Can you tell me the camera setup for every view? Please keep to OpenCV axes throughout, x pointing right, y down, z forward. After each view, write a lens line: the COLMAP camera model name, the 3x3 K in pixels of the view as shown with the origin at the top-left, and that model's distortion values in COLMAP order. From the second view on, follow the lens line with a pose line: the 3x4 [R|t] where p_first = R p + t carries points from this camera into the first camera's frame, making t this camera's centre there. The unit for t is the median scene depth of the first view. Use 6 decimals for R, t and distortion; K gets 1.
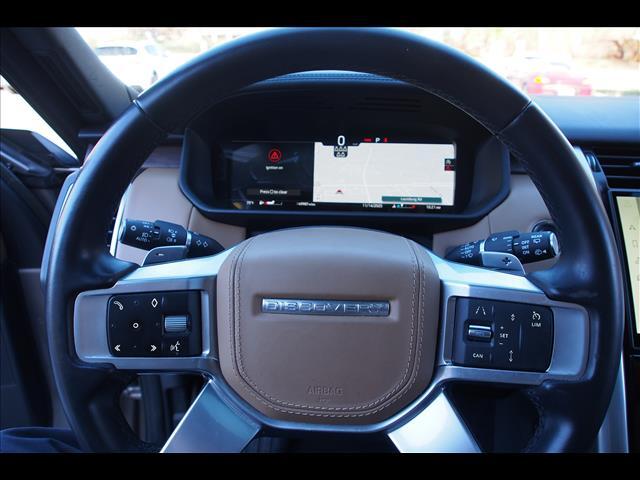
lens RADIAL K [[437.4, 0, 320.0], [0, 437.4, 240.0], [0, 0, 1]] dist [-0.019944, 0.002566]
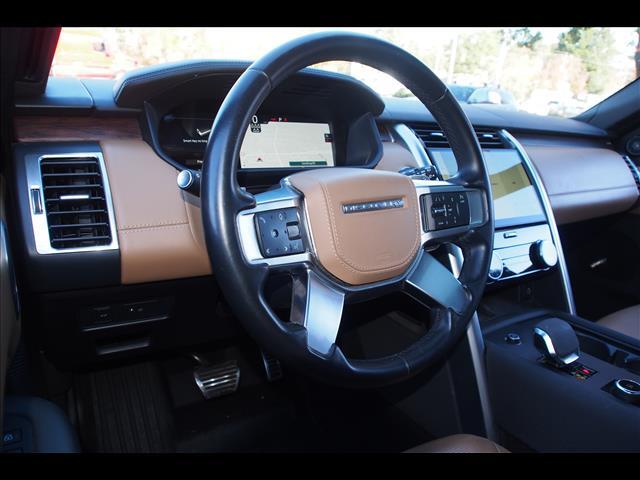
lens RADIAL K [[437.4, 0, 320.0], [0, 437.4, 240.0], [0, 0, 1]] dist [-0.019944, 0.002566]
pose [[0.788587, -0.137039, 0.599459, -0.614101], [0.147790, 0.988515, 0.031561, 0.105281], [-0.596899, 0.063706, 0.799783, -0.093672]]
